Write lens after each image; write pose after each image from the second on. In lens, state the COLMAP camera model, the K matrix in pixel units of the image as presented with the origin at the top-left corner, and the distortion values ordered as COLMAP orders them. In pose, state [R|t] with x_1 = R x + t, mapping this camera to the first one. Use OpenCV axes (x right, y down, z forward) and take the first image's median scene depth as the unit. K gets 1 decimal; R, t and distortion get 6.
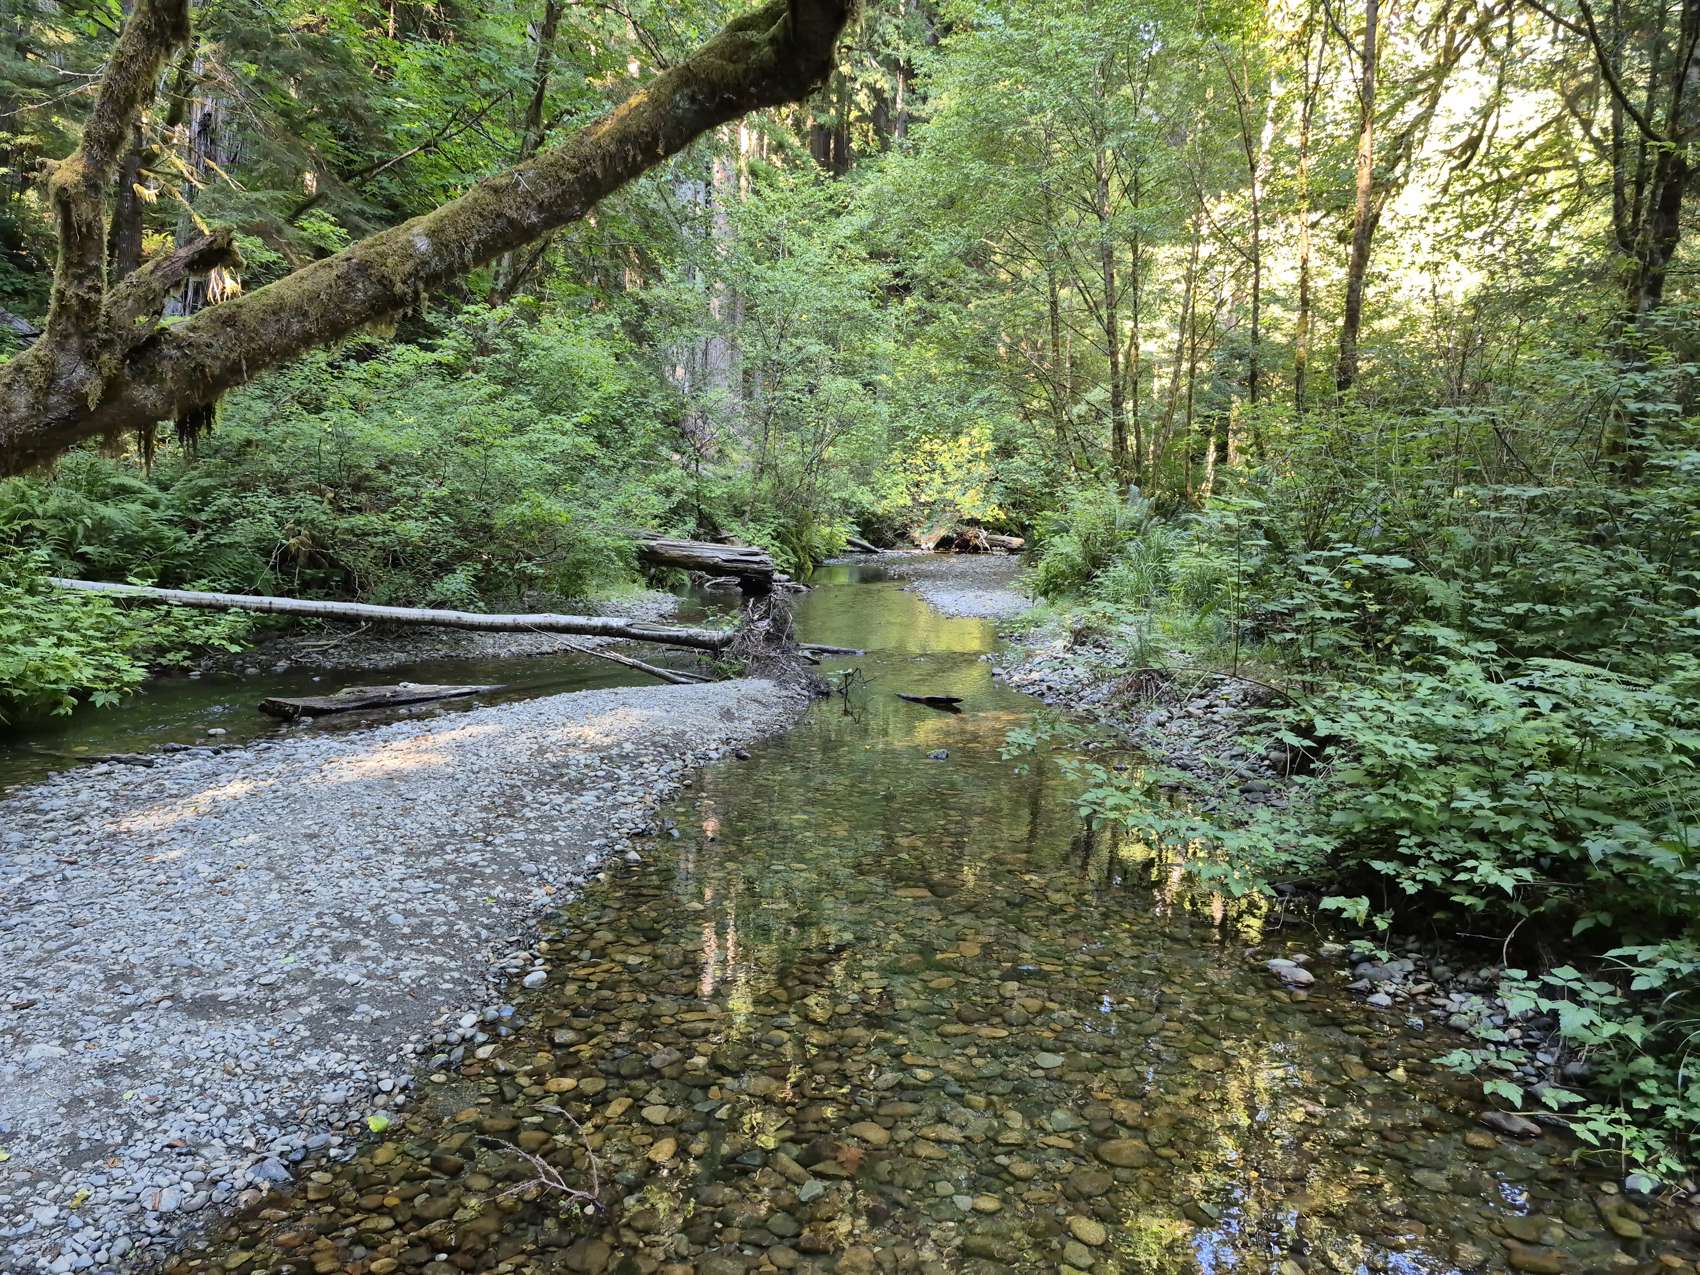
lens RADIAL K [[1138.2, 0, 850.1], [0, 1138.2, 634.7], [0, 0, 1]] dist [-0.006345, -0.010843]
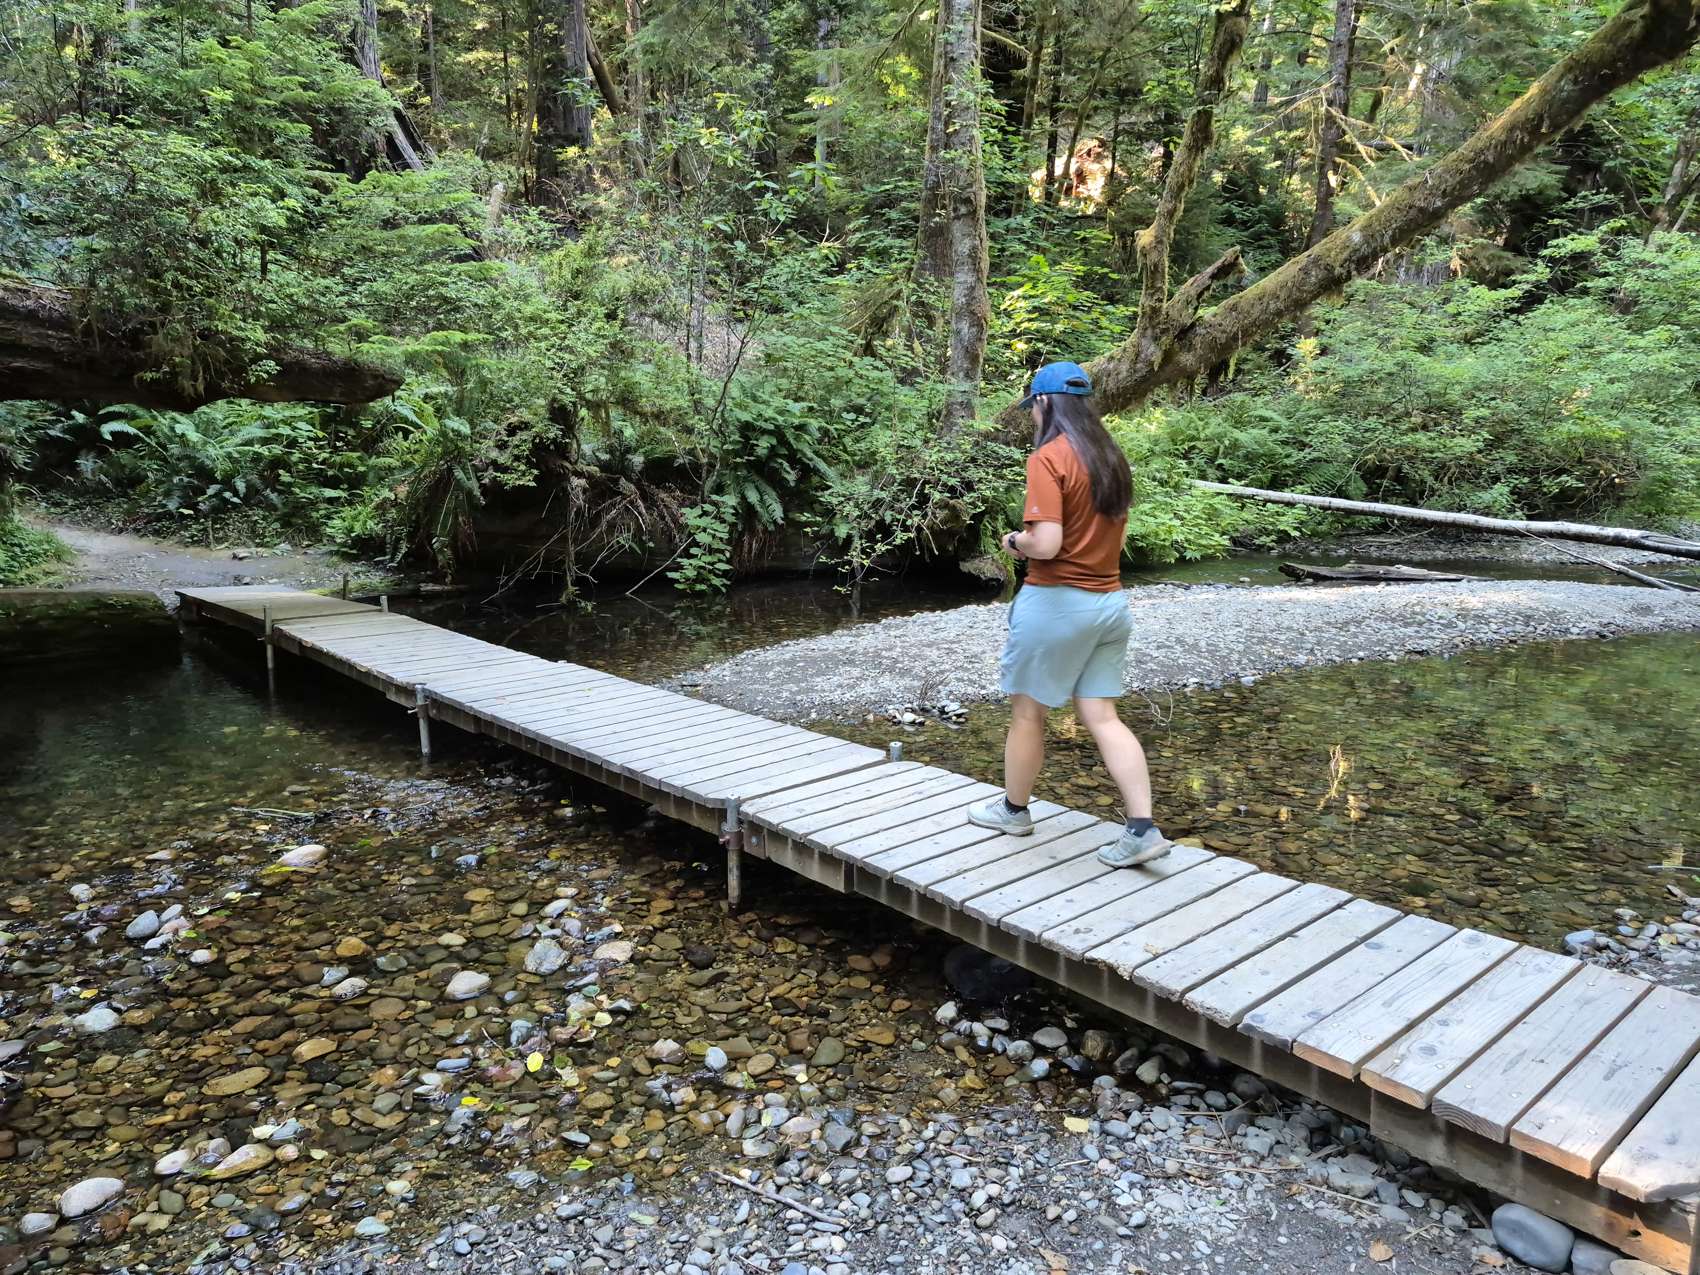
lens RADIAL K [[1138.2, 0, 849.7], [0, 1138.2, 638.4], [0, 0, 1]] dist [-0.006345, -0.010843]
pose [[0.533769, 0.128822, -0.835761, 0.343330], [-0.077595, 0.991620, 0.103289, 0.038889], [0.842063, 0.009718, 0.539292, -0.195982]]
